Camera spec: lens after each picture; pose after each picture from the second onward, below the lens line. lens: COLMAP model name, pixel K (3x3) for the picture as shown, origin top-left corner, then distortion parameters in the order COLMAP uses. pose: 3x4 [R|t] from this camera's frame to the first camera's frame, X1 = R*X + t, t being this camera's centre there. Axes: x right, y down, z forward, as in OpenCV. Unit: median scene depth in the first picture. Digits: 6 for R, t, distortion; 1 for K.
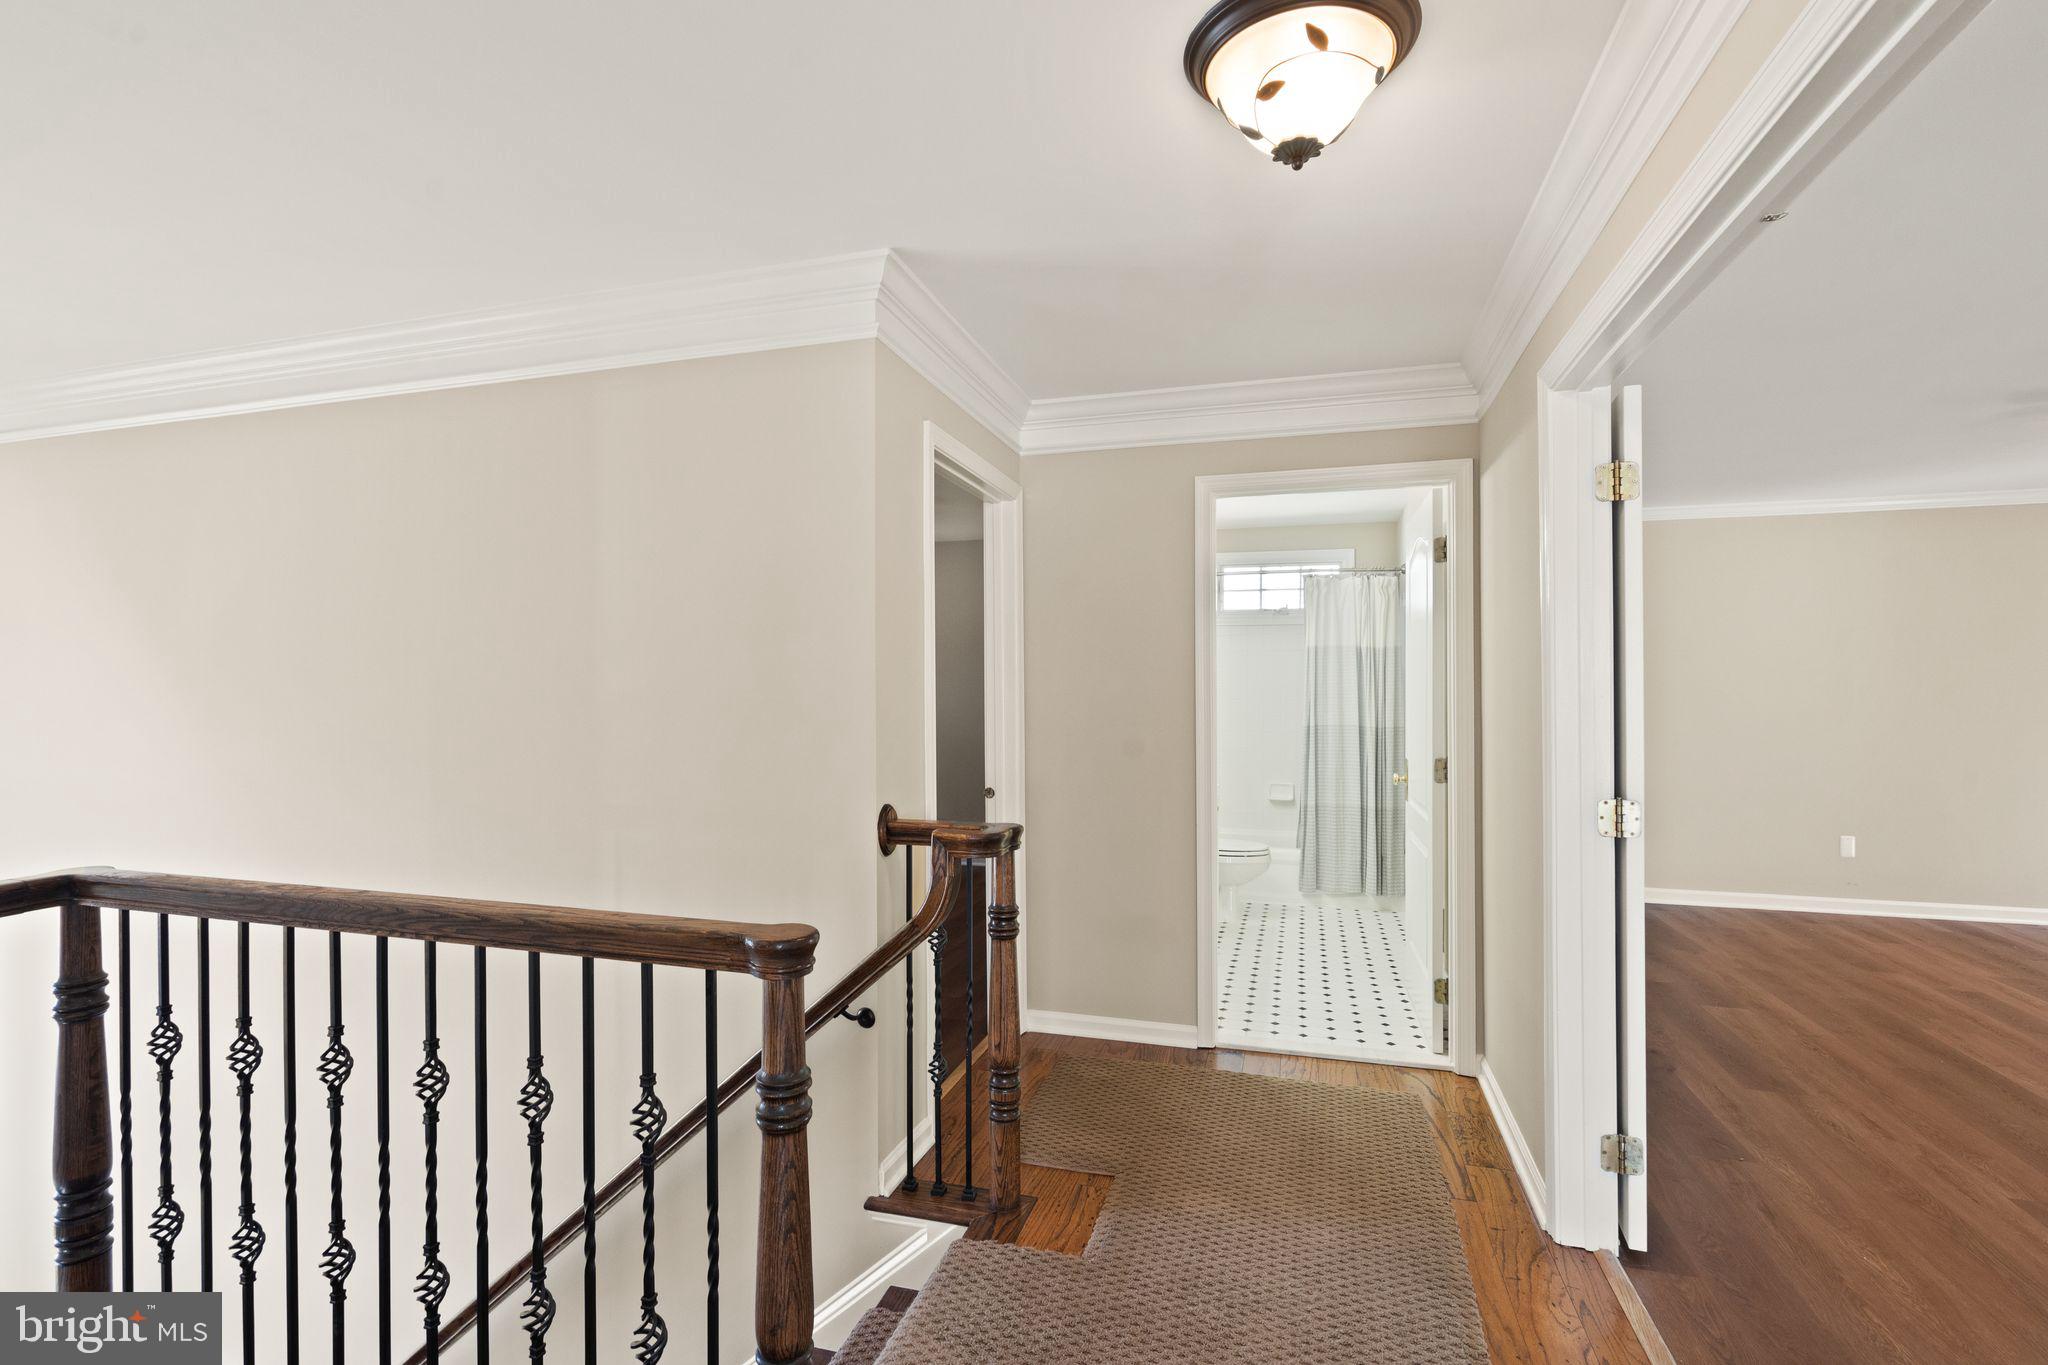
lens RADIAL K [[914.0, 0, 1024.0], [0, 914.0, 682.5], [0, 0, 1]] dist [-0.000048, 0.000068]
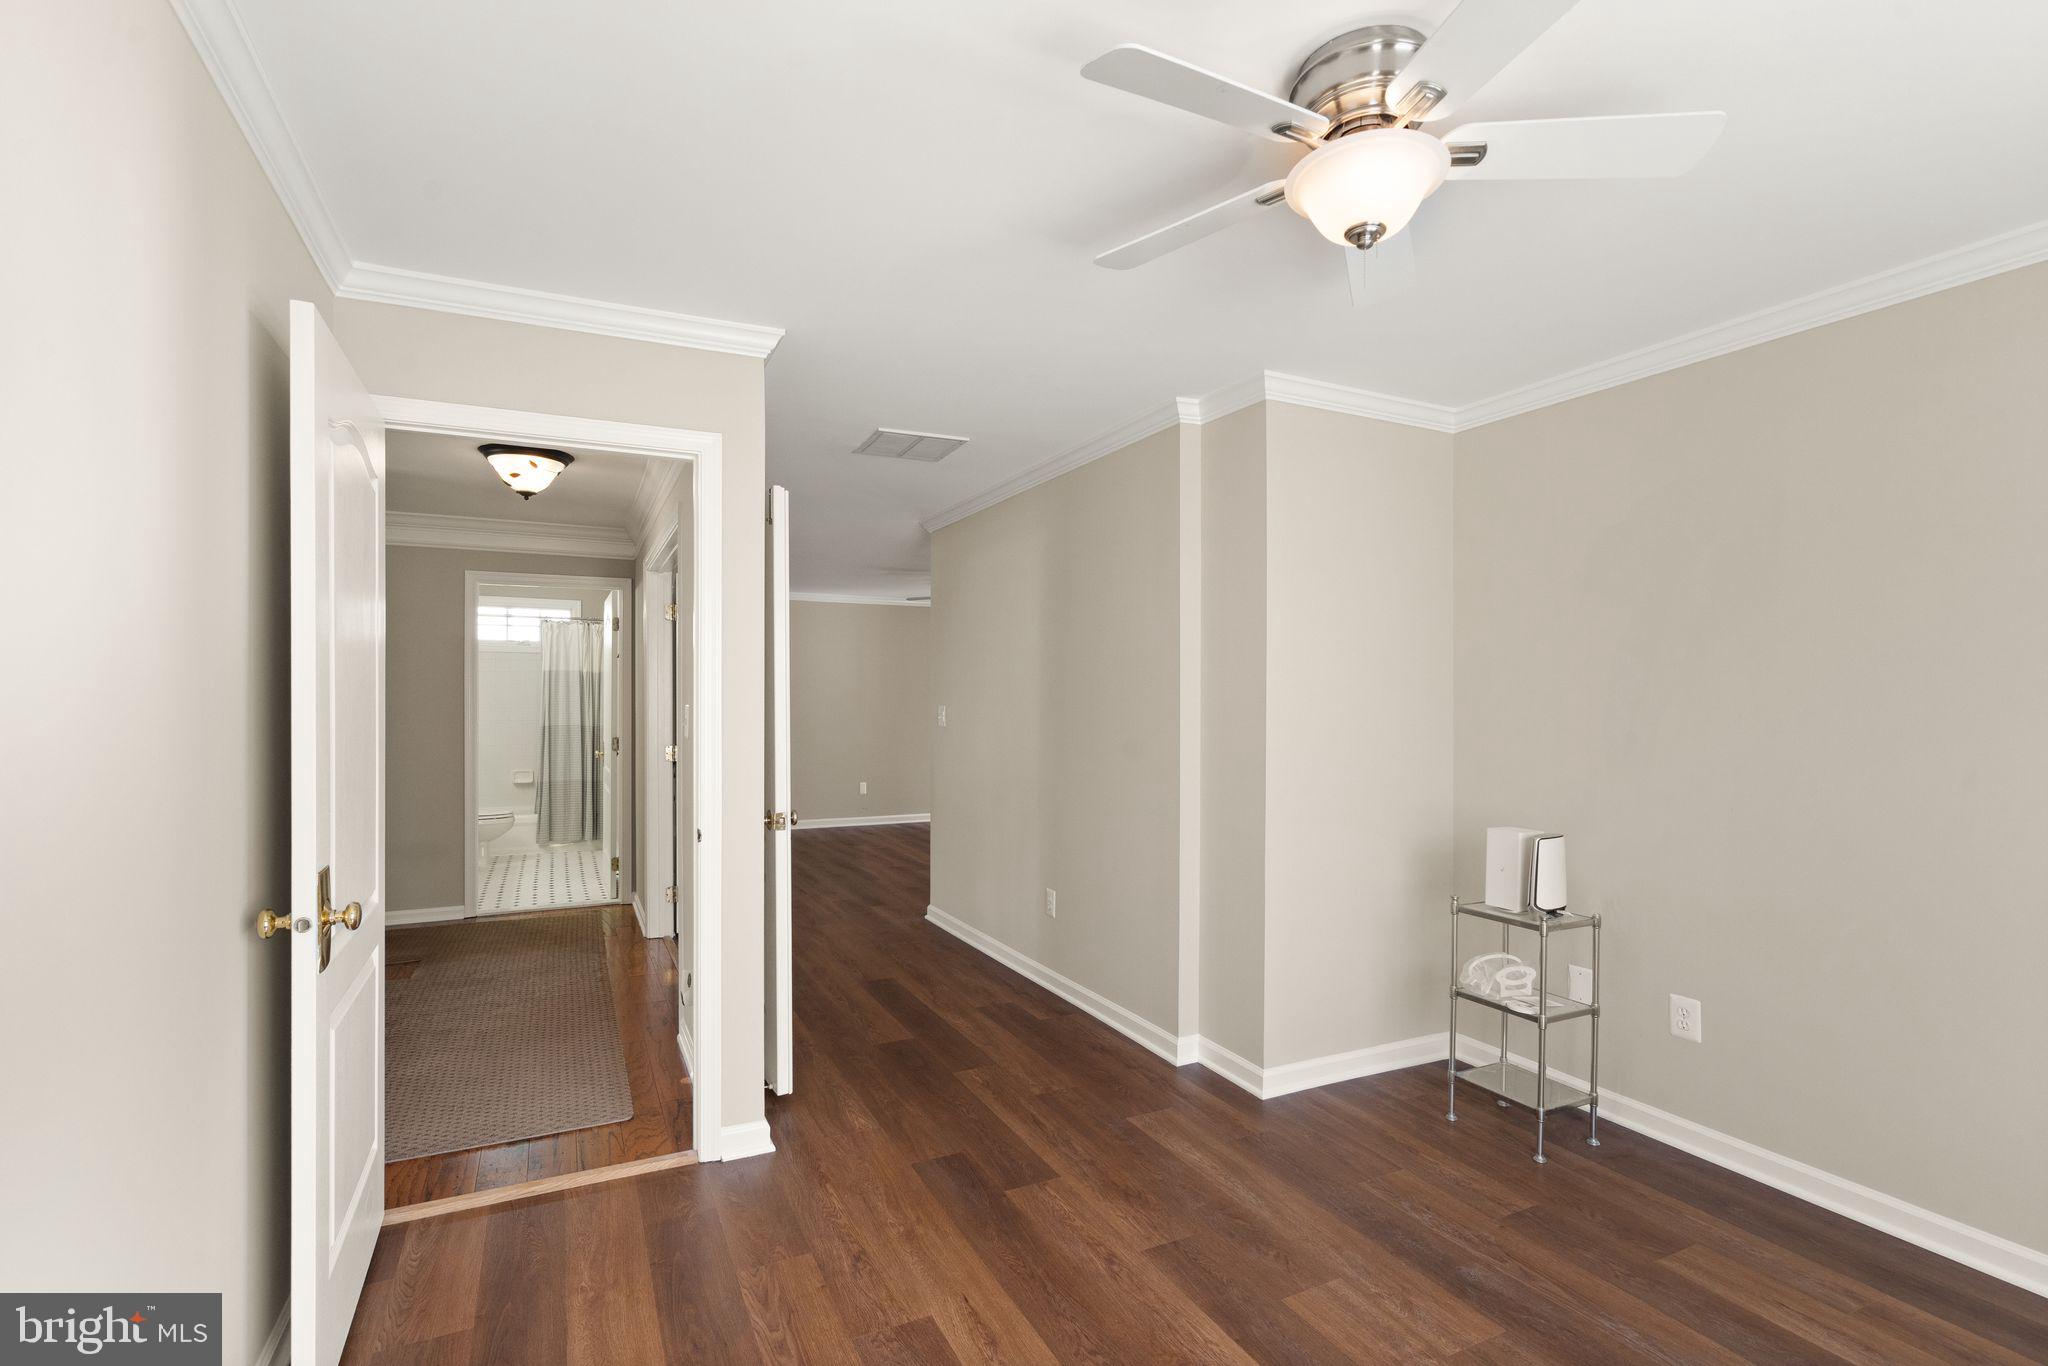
lens RADIAL K [[943.2, 0, 1010.4], [0, 943.2, 702.8], [0, 0, 1]] dist [-0.000129, 0.000872]
pose [[0.733312, 0.000982, 0.679891, -0.162660], [-0.007554, 0.999949, 0.006703, -0.003963], [-0.679850, -0.010051, 0.733282, -0.601254]]
